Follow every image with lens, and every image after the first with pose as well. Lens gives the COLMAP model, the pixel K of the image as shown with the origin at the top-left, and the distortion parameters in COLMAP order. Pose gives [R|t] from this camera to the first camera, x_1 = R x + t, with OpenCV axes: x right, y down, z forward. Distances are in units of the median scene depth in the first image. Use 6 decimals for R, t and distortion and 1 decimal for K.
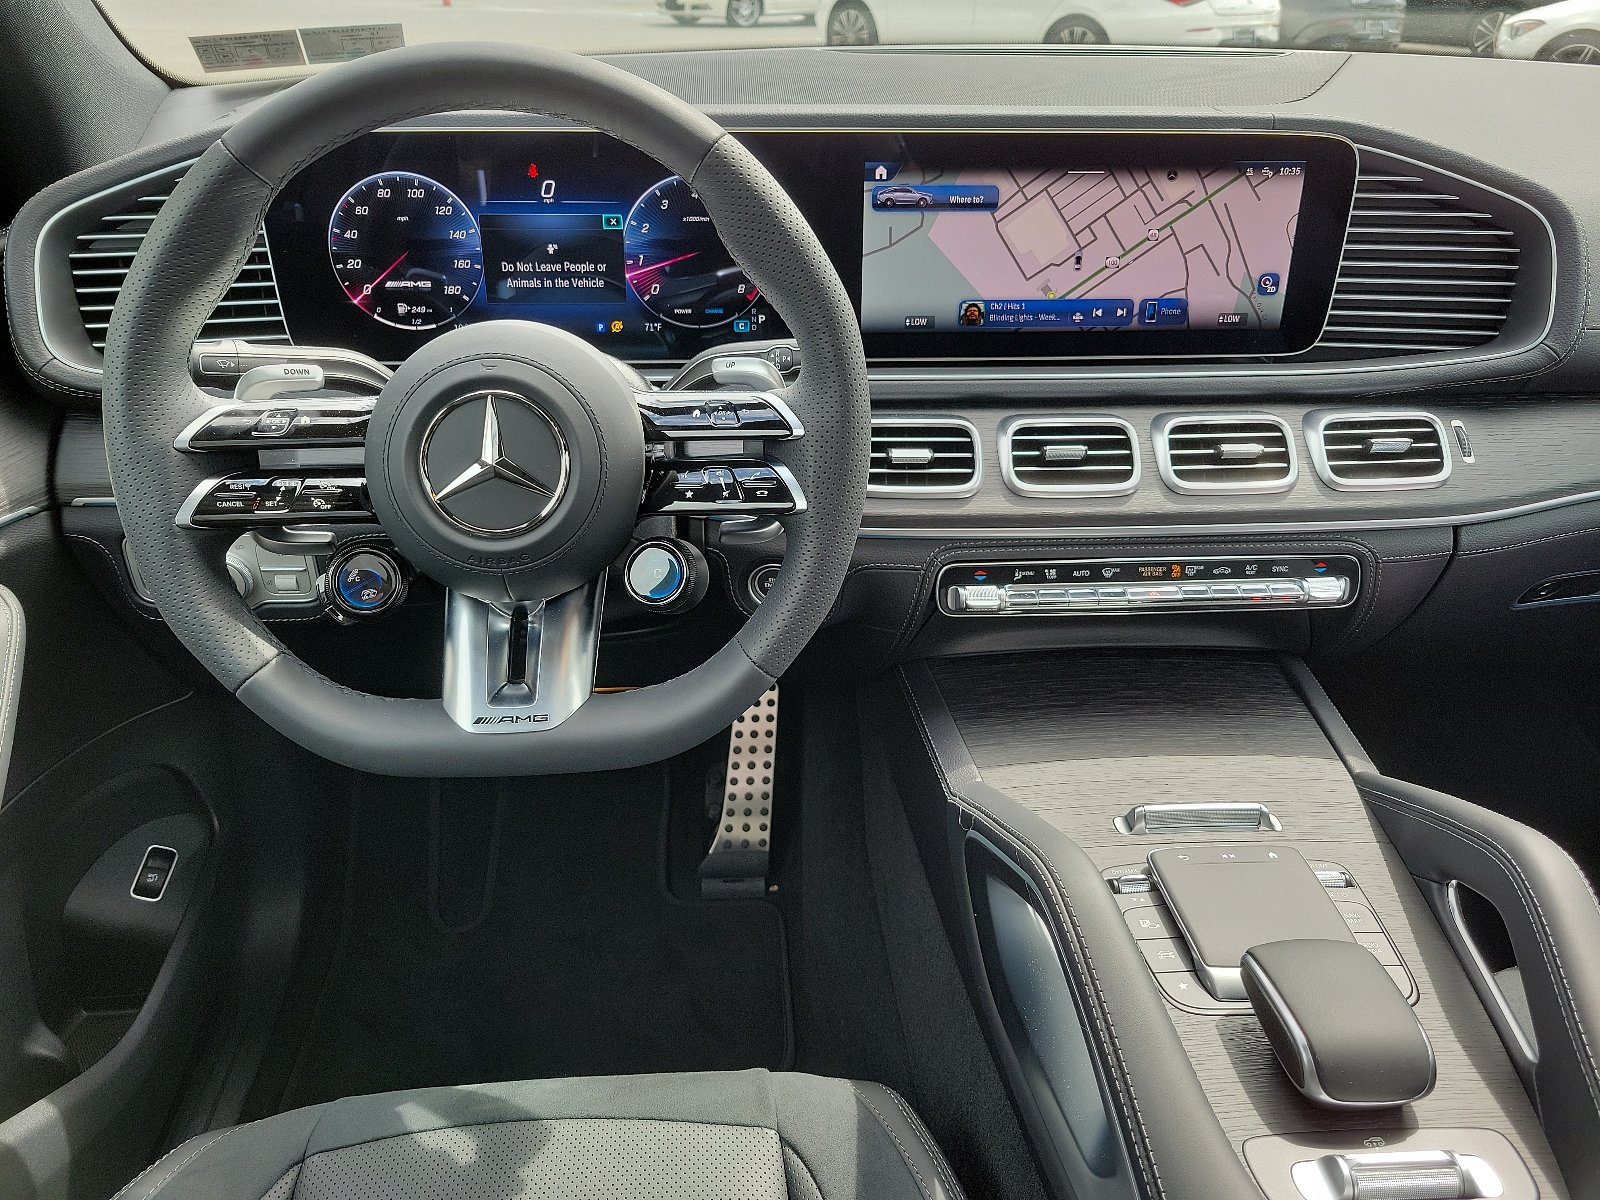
lens RADIAL K [[1204.2, 0, 800.0], [0, 1204.2, 600.0], [0, 0, 1]] dist [0.003691, -0.000508]
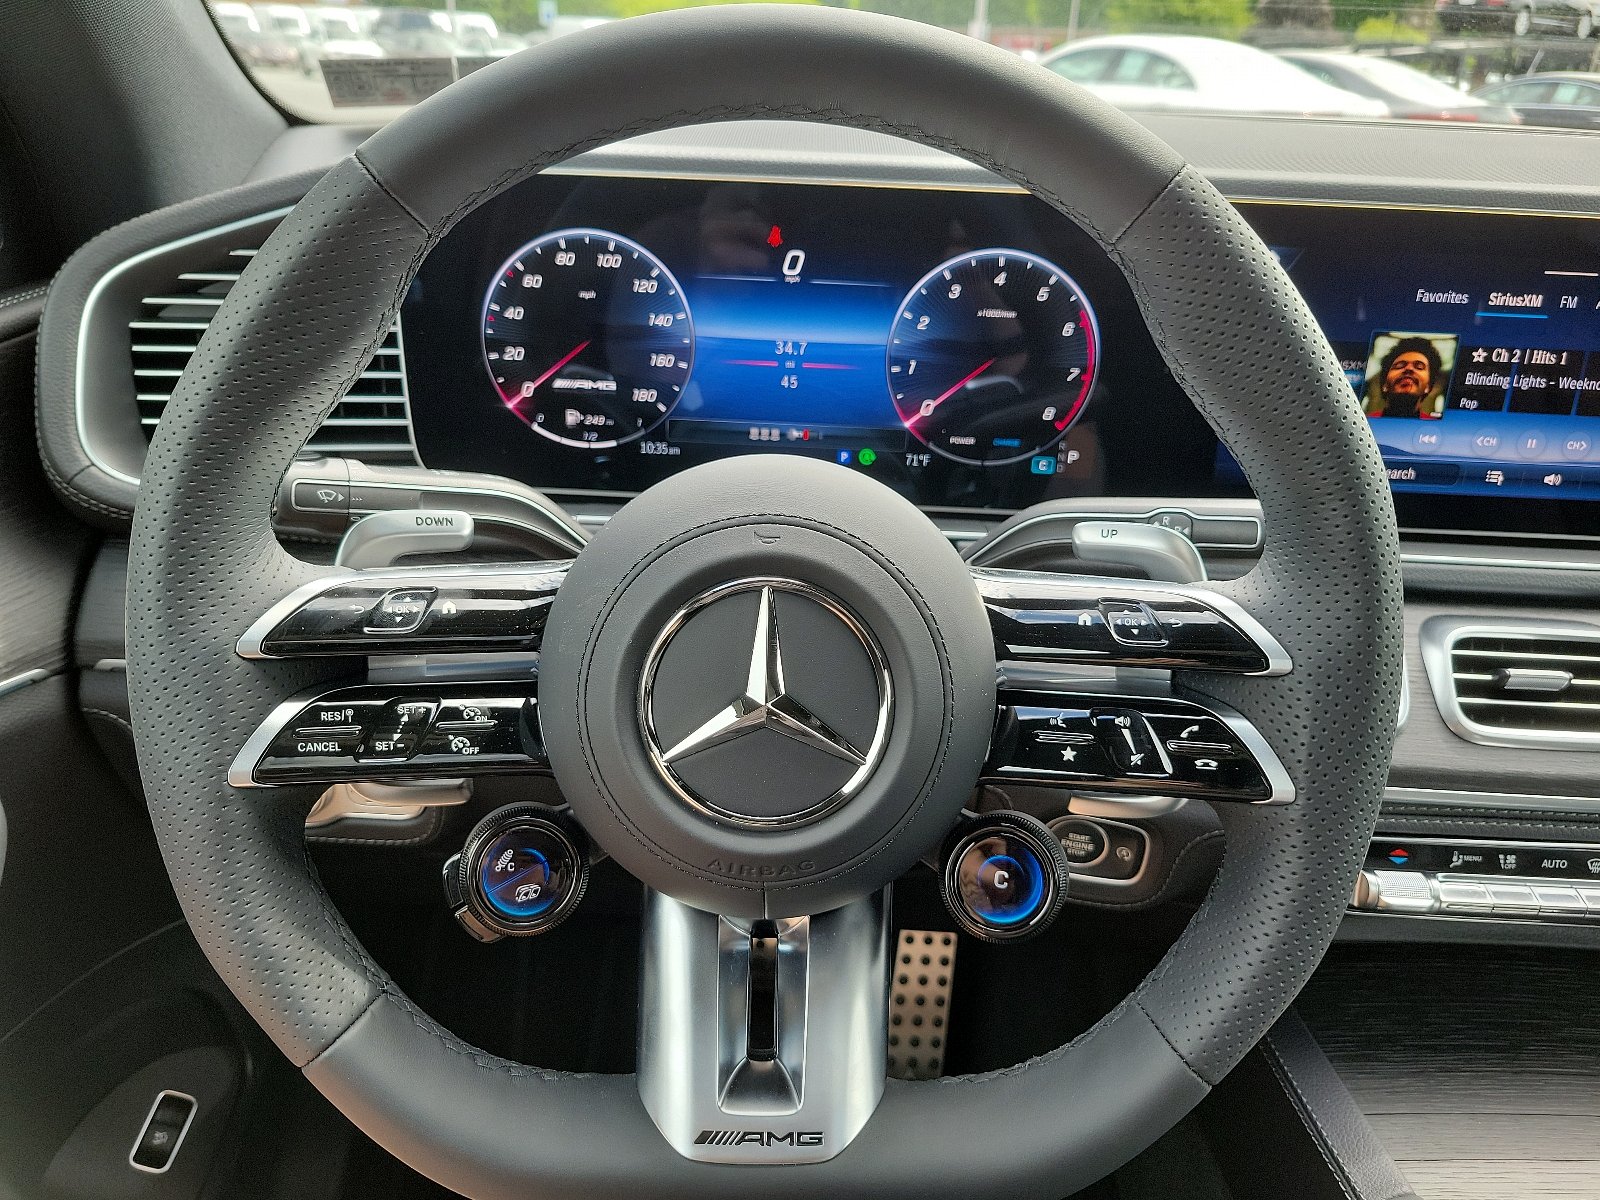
lens RADIAL K [[1242.9, 0, 800.0], [0, 1242.9, 600.0], [0, 0, 1]] dist [-0.002842, 0.002799]
pose [[0.996417, 0.059320, -0.060284, -0.150398], [-0.064156, 0.994586, -0.081741, -0.085864], [0.055109, 0.085316, 0.994829, 0.294196]]
